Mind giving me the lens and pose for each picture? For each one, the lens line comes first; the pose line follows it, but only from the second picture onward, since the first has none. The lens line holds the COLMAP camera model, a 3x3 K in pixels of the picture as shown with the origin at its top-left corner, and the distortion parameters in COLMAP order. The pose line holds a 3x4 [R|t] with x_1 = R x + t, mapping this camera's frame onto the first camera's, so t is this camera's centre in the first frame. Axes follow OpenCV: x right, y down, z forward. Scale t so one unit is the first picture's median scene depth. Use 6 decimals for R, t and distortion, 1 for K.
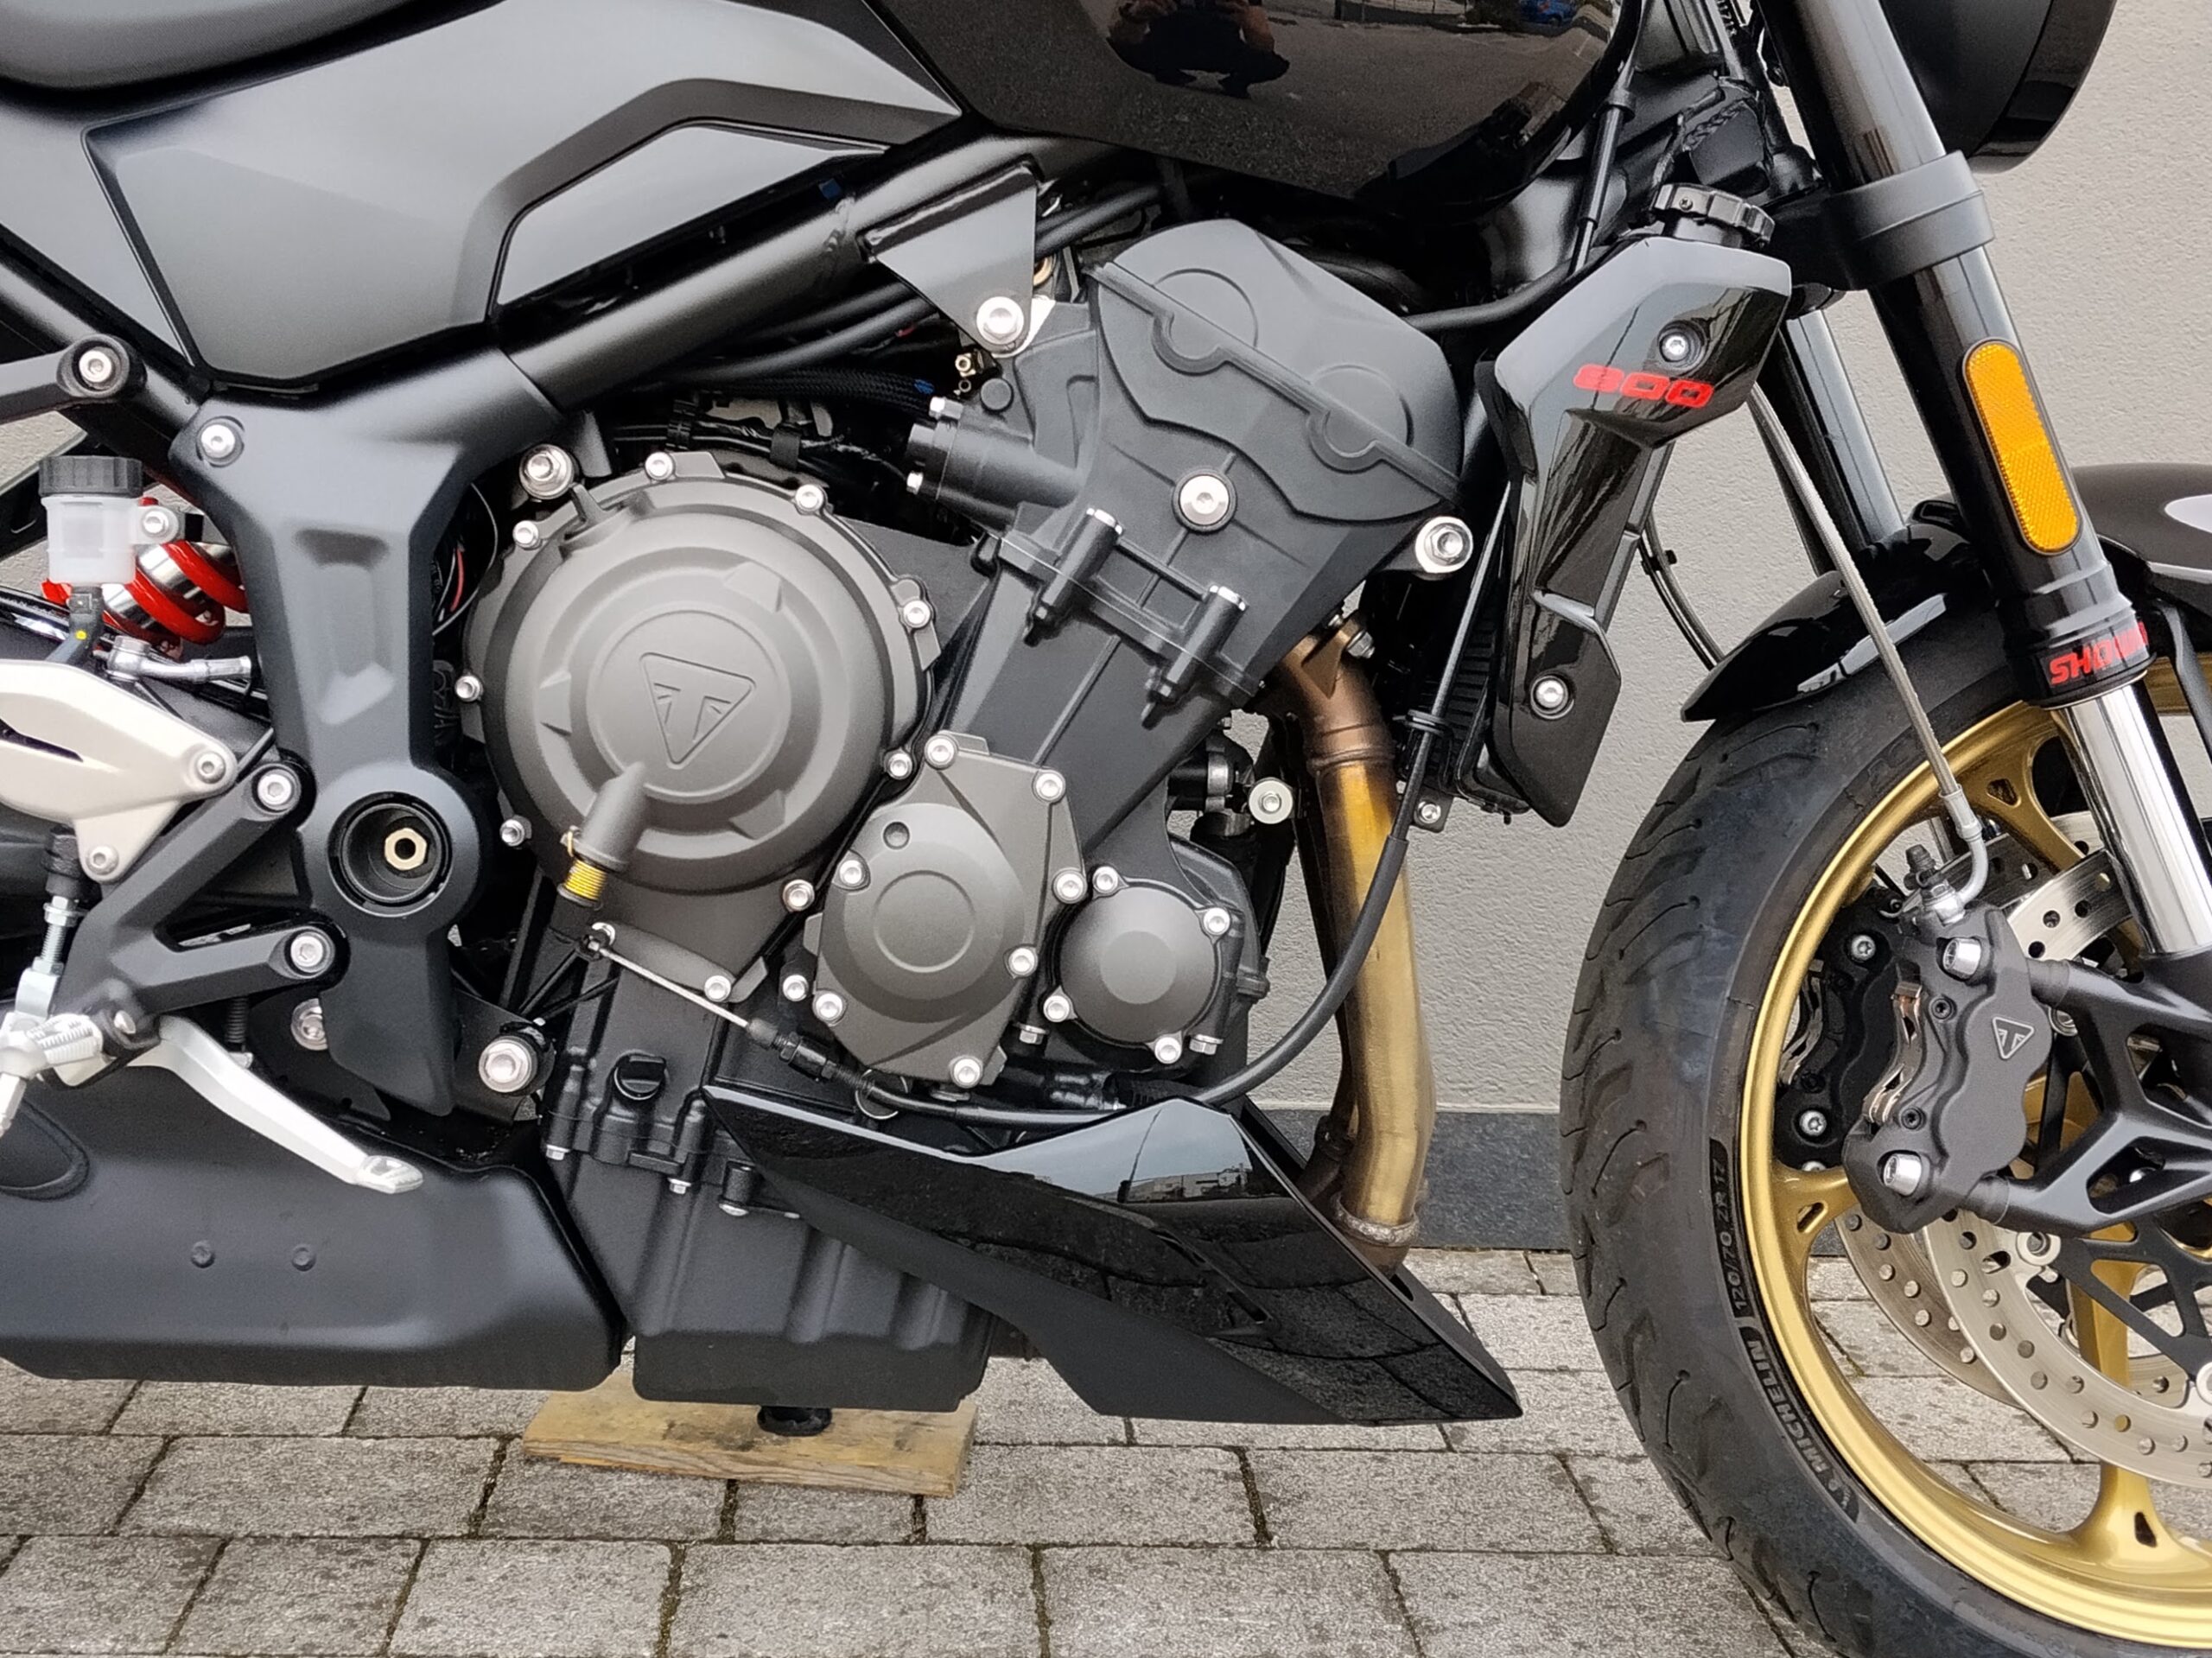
lens RADIAL K [[3807.6, 0, 1164.1], [0, 3807.6, 773.7], [0, 0, 1]] dist [0.089323, 0.003427]
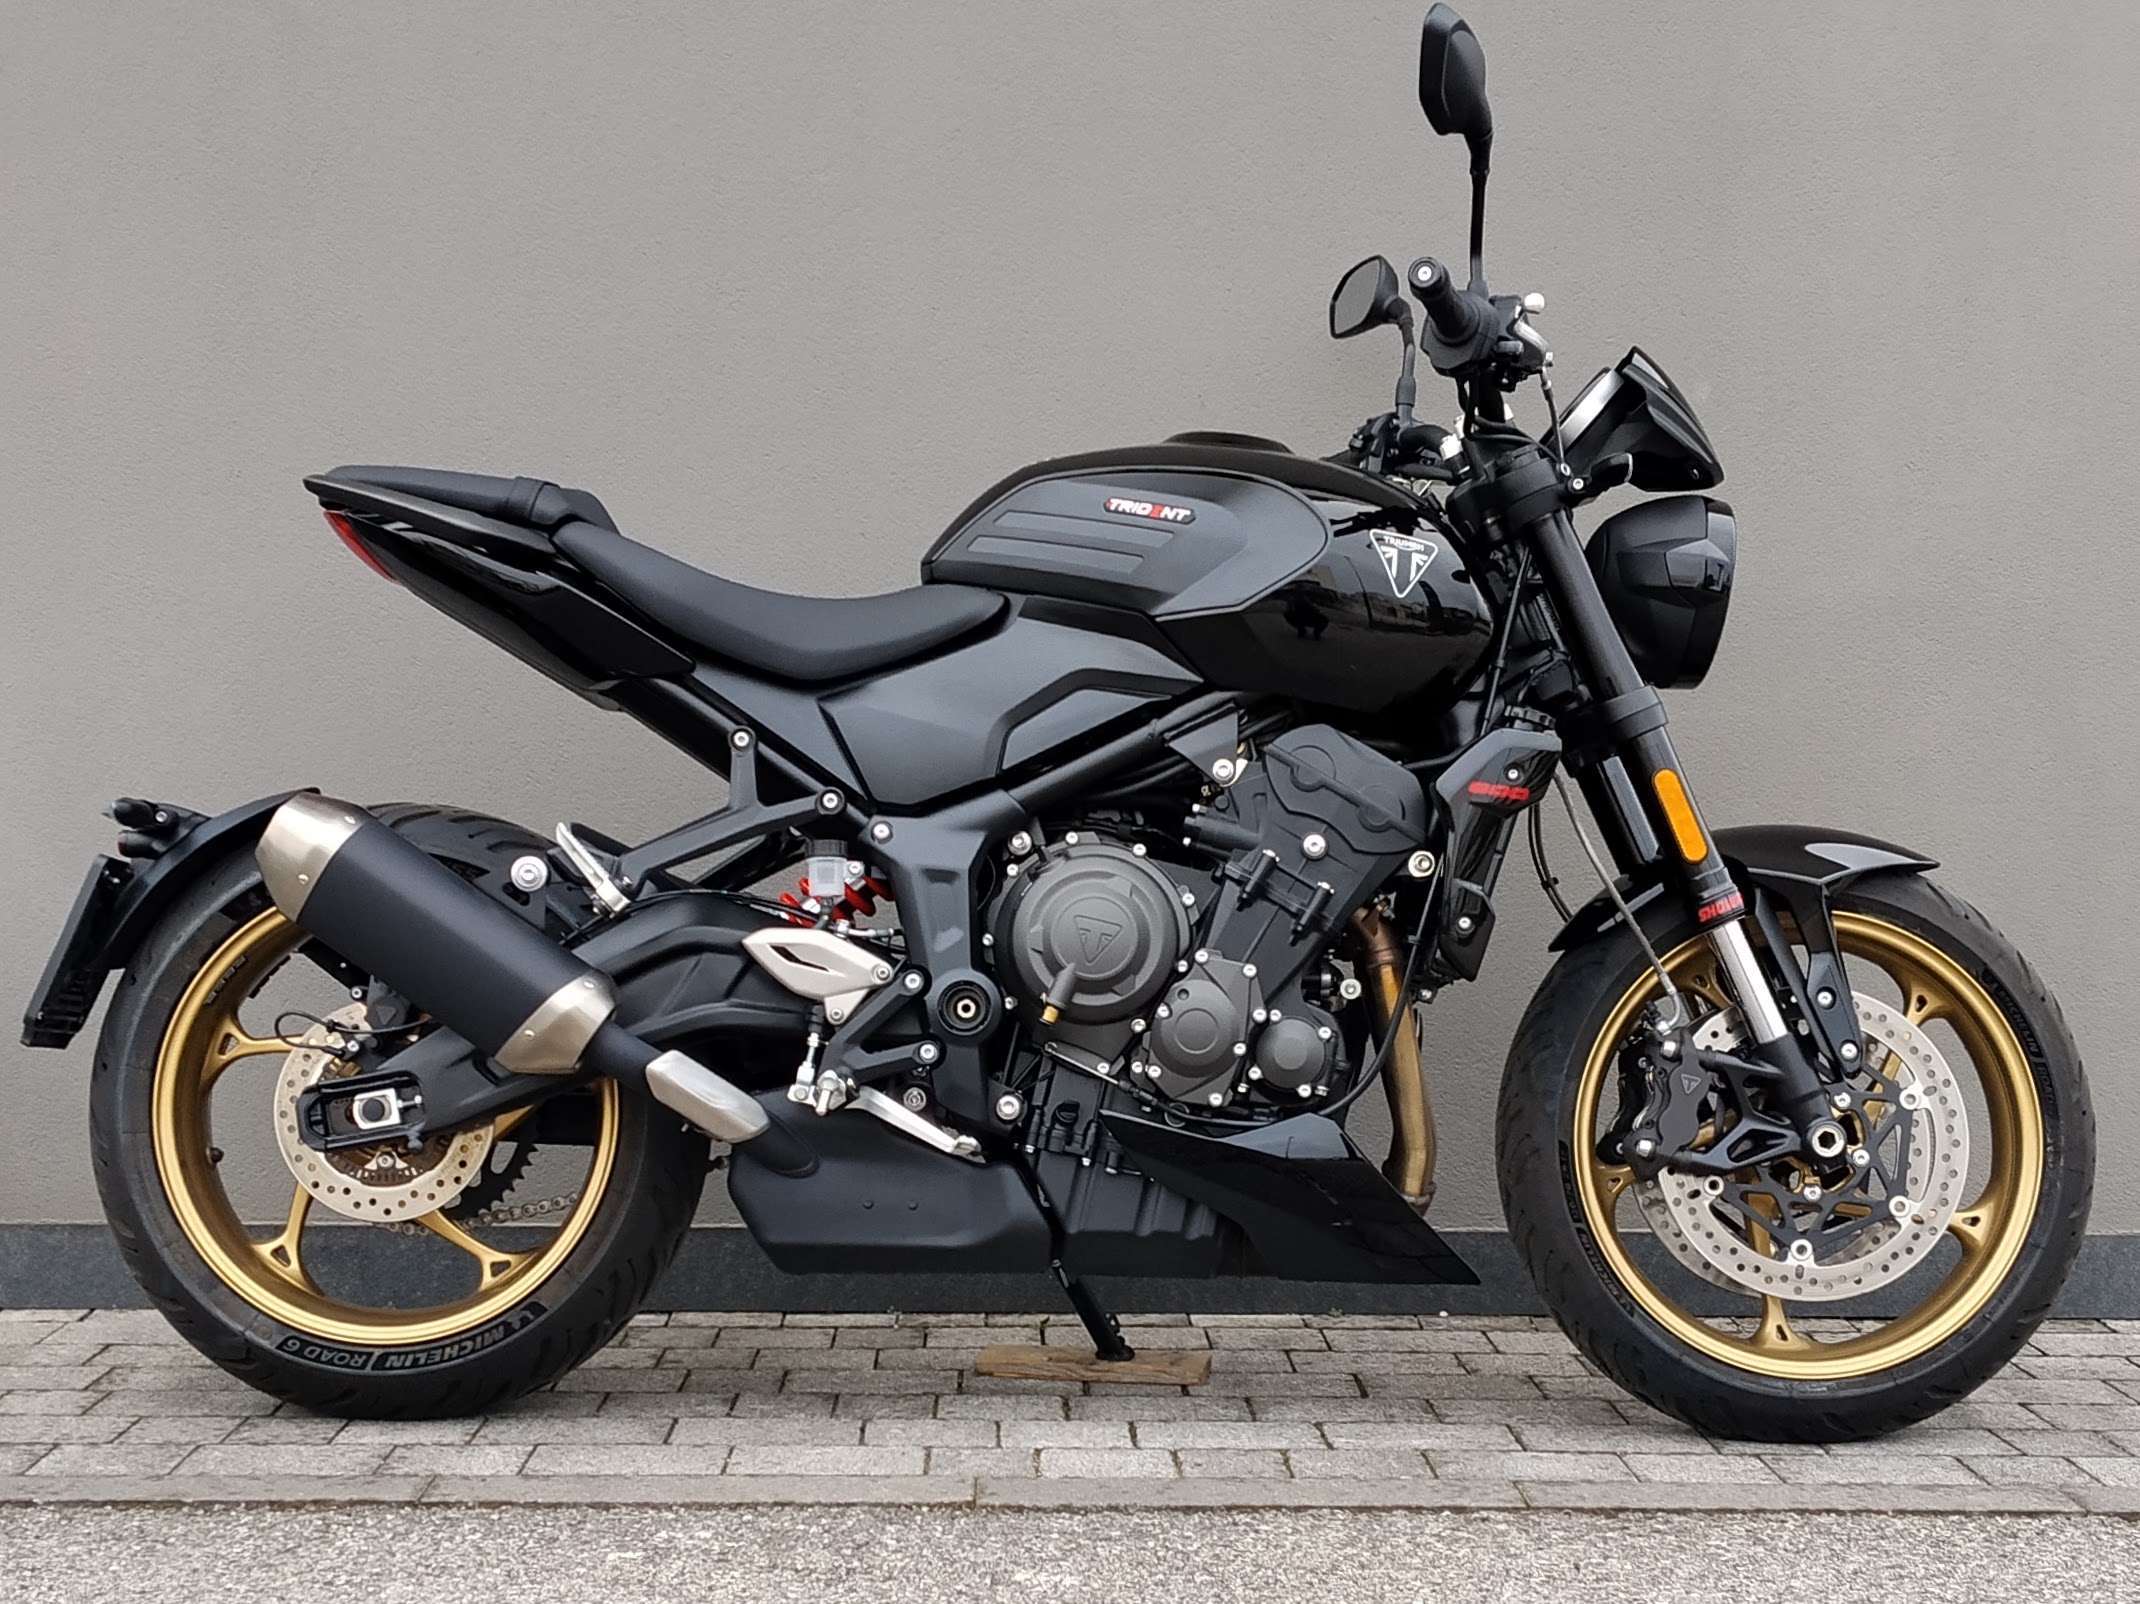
lens RADIAL K [[4921.9, 0, 1068.7], [0, 4921.9, 859.7], [0, 0, 1]] dist [0.058801, -0.484802]
pose [[0.998332, -0.024716, -0.052178, 0.016846], [0.019360, 0.994722, -0.100767, 0.225802], [0.054393, 0.099589, 0.993541, -1.894996]]
